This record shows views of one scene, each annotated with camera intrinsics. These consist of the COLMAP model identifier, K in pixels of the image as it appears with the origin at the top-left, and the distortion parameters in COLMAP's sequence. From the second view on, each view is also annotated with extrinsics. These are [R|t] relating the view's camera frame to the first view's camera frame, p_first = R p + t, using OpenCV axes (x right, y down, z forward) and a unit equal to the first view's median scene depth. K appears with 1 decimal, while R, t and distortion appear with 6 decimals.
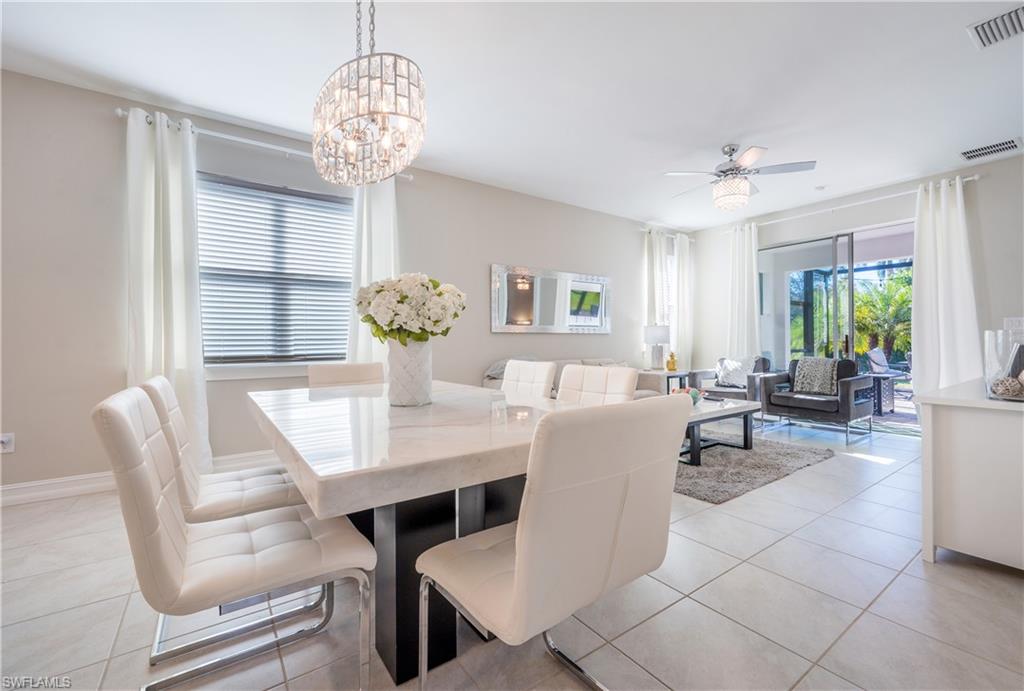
lens RADIAL K [[430.8, 0, 520.2], [0, 430.8, 341.4], [0, 0, 1]] dist [-0.003356, 0.000201]
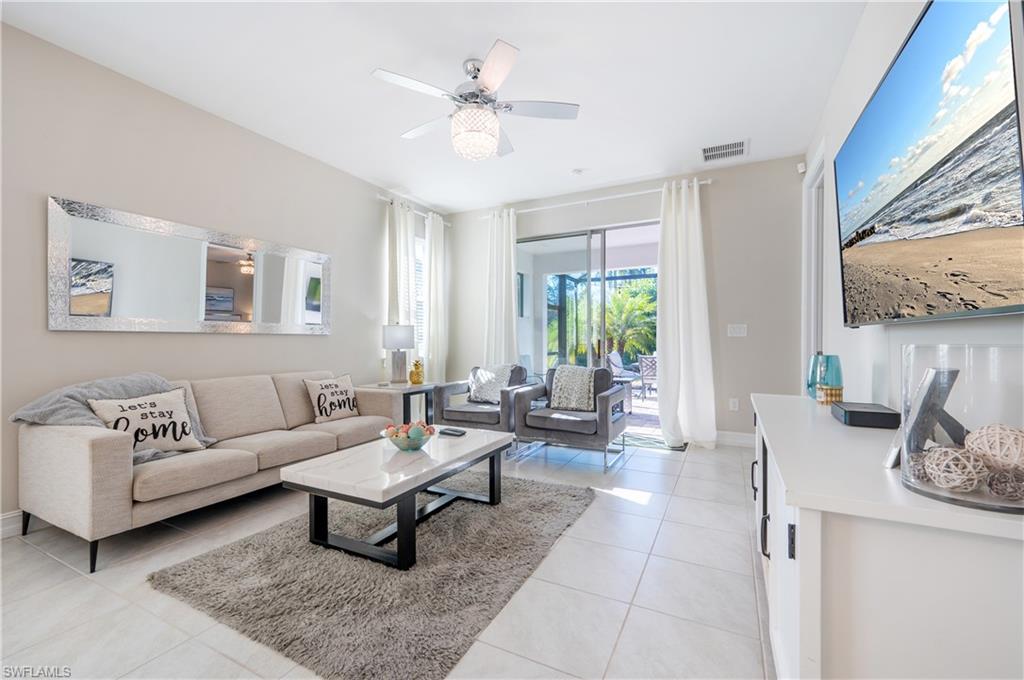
lens RADIAL K [[423.3, 0, 511.0], [0, 423.3, 344.1], [0, 0, 1]] dist [-0.000079, 0.000045]
pose [[0.889140, 0.002700, 0.457627, 0.187683], [-0.005475, 0.999974, 0.004739, -0.009485], [-0.457602, -0.006719, 0.889132, 0.299996]]
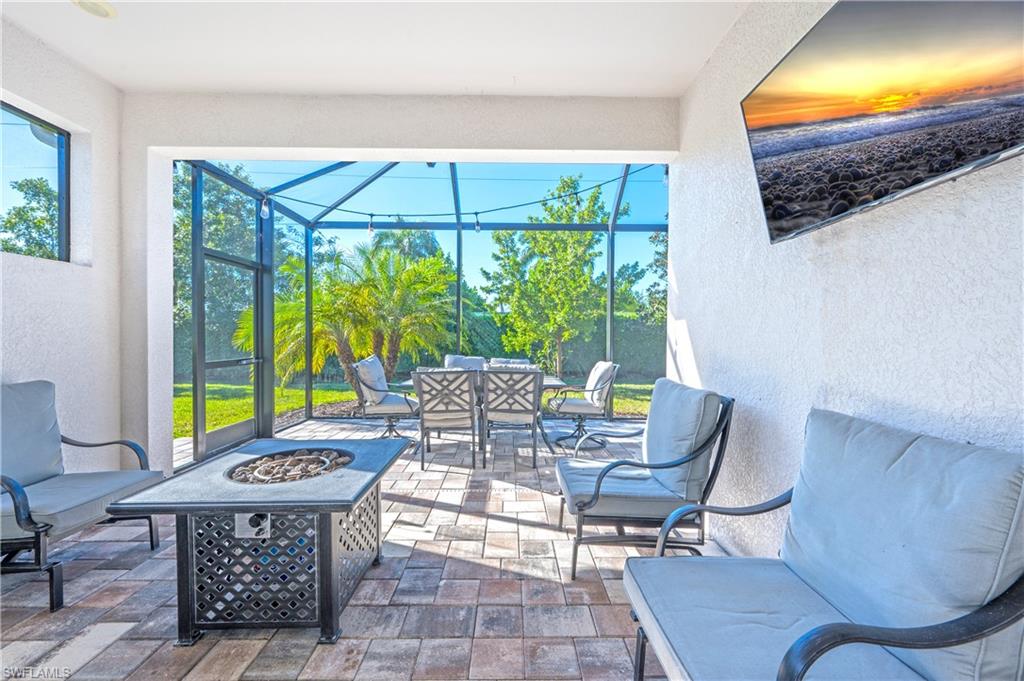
lens RADIAL K [[419.4, 0, 516.2], [0, 419.4, 340.3], [0, 0, 1]] dist [-0.000954, -0.000028]
pose [[0.566186, -0.000417, 0.824277, 0.894518], [-0.004748, 0.999982, 0.003767, -0.011640], [-0.824264, -0.006047, 0.566174, 0.988862]]
